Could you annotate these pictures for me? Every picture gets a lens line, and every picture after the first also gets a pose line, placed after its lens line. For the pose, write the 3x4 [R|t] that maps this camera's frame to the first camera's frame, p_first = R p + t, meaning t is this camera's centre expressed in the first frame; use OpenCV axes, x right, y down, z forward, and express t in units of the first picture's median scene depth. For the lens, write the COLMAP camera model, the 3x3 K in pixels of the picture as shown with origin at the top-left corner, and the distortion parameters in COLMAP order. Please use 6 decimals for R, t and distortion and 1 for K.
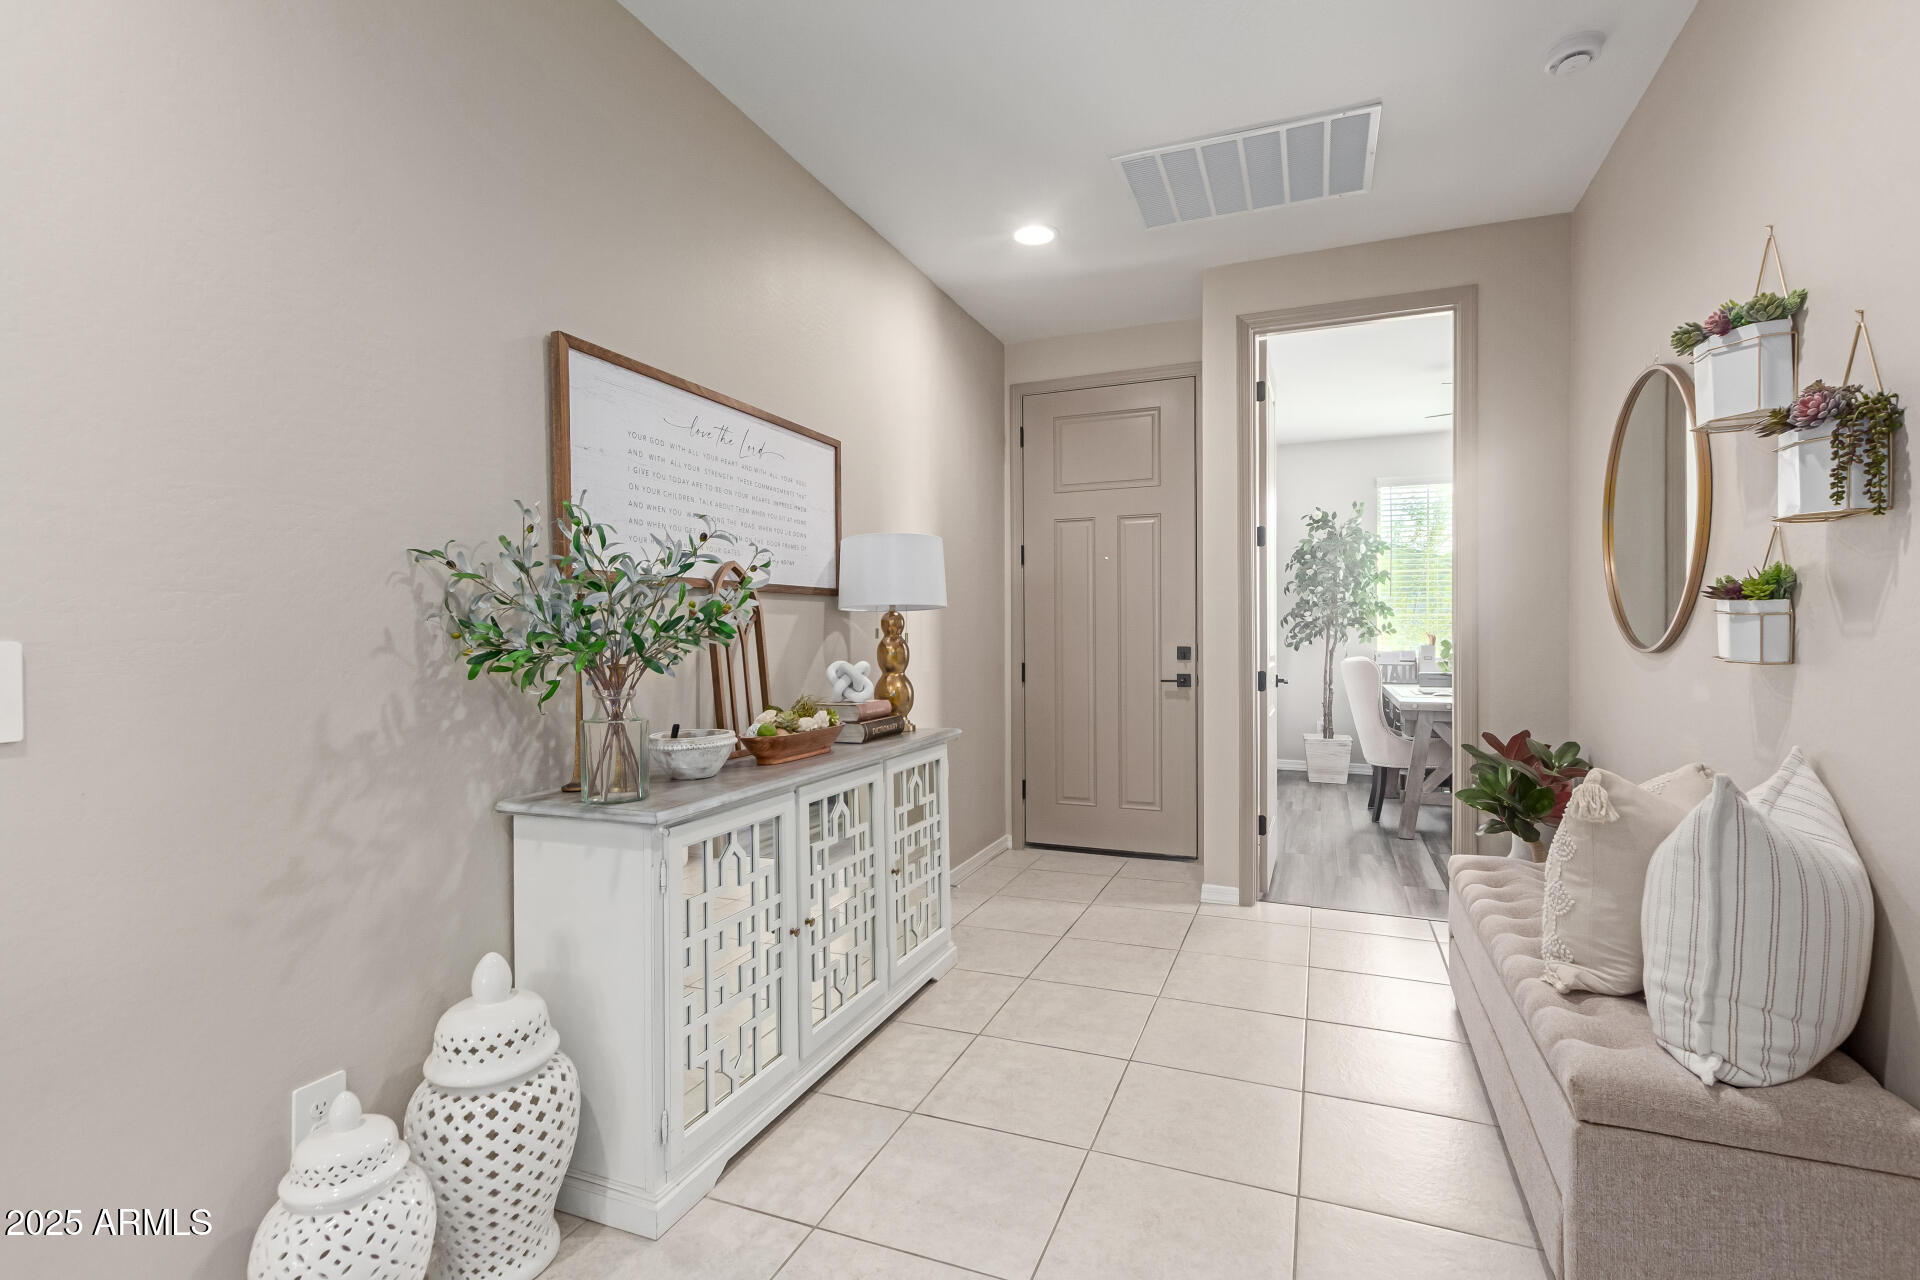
lens RADIAL K [[891.6, 0, 970.7], [0, 891.6, 636.5], [0, 0, 1]] dist [0.000877, -0.000329]
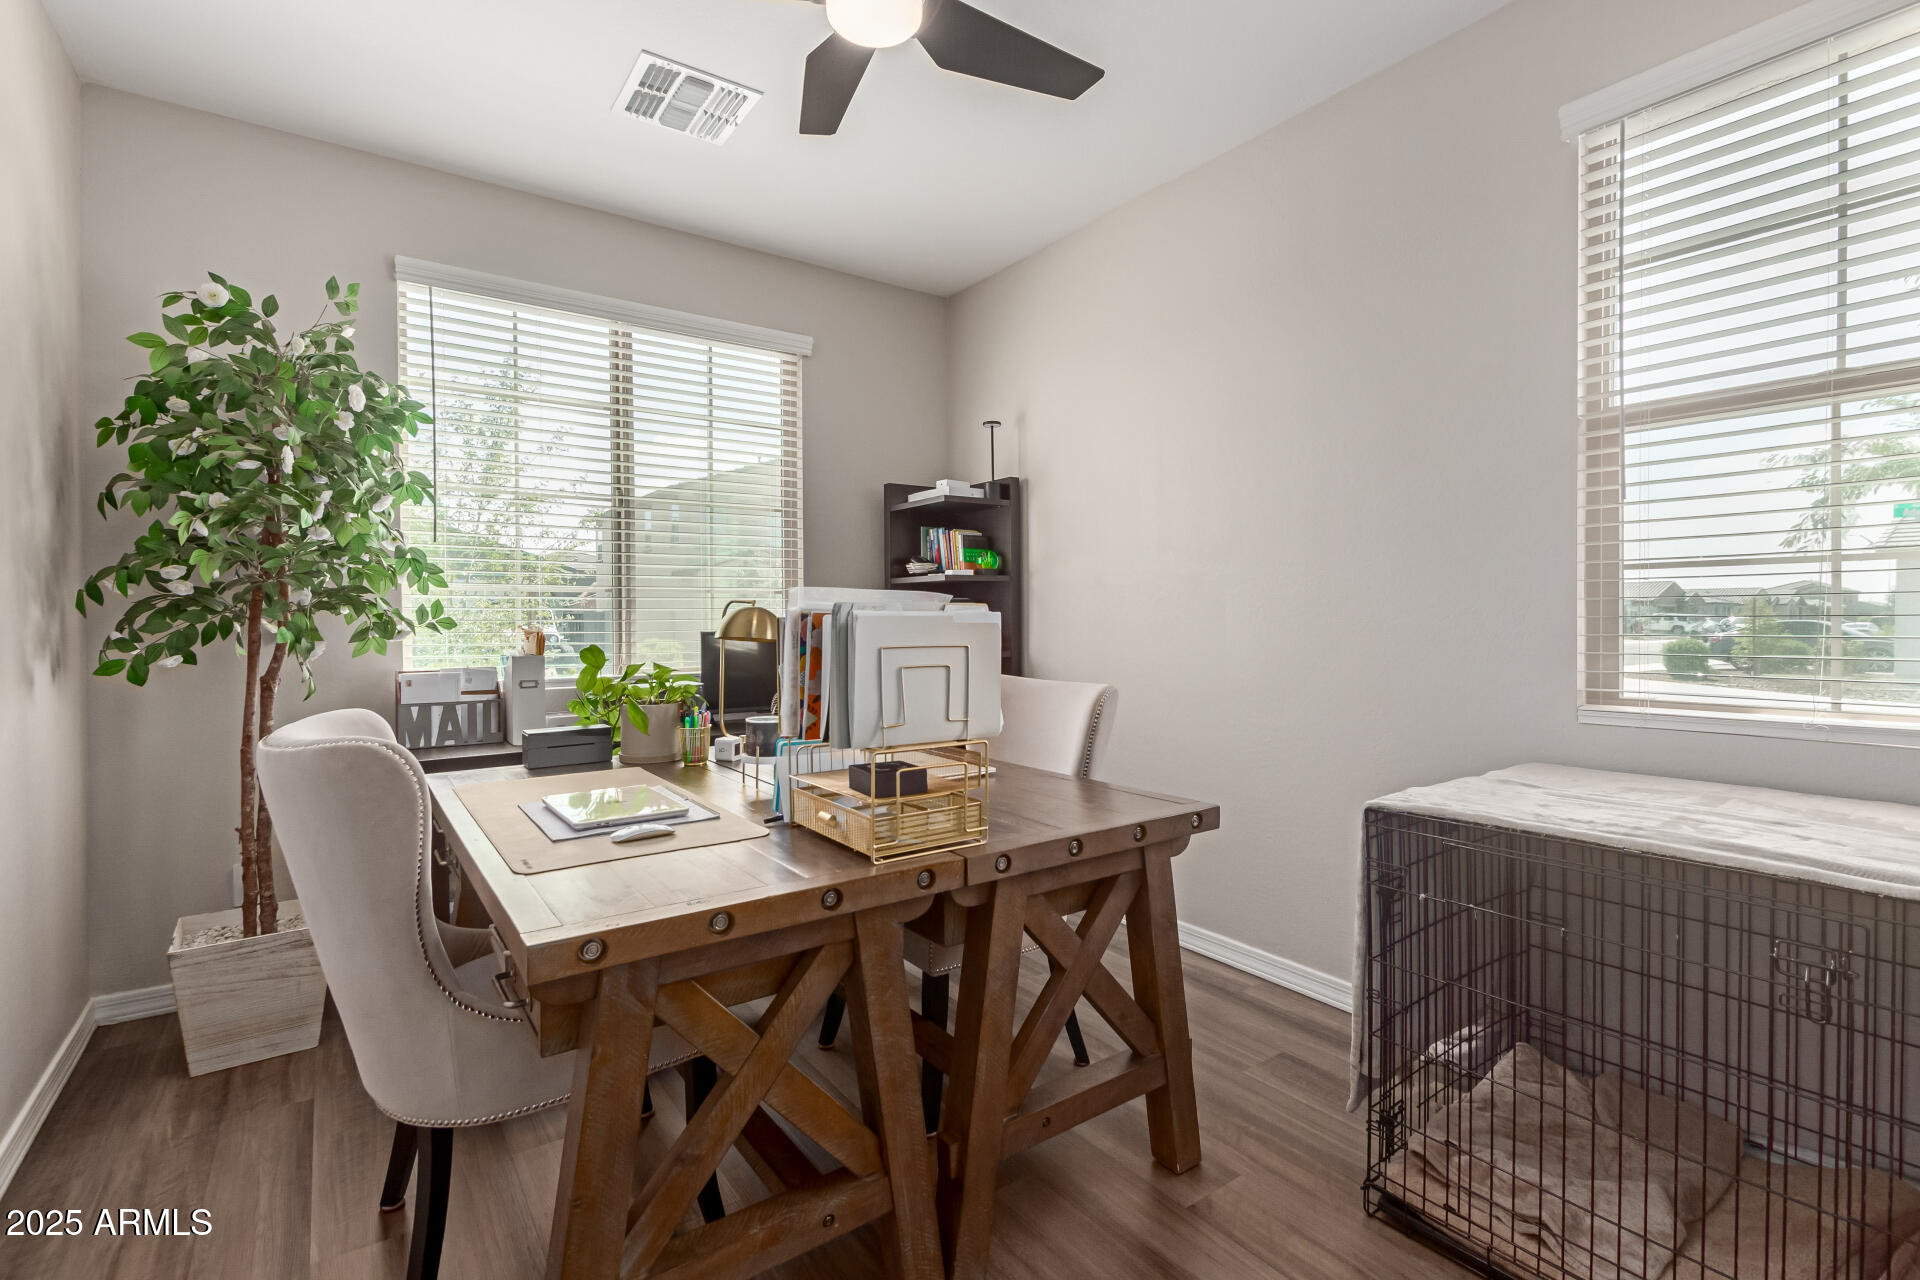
lens RADIAL K [[891.6, 0, 970.7], [0, 891.6, 636.5], [0, 0, 1]] dist [0.000877, -0.000329]
pose [[0.543418, -0.017611, 0.839278, 0.259446], [0.008241, 0.999844, 0.015644, -0.004358], [-0.839422, -0.001585, 0.543478, 0.571574]]
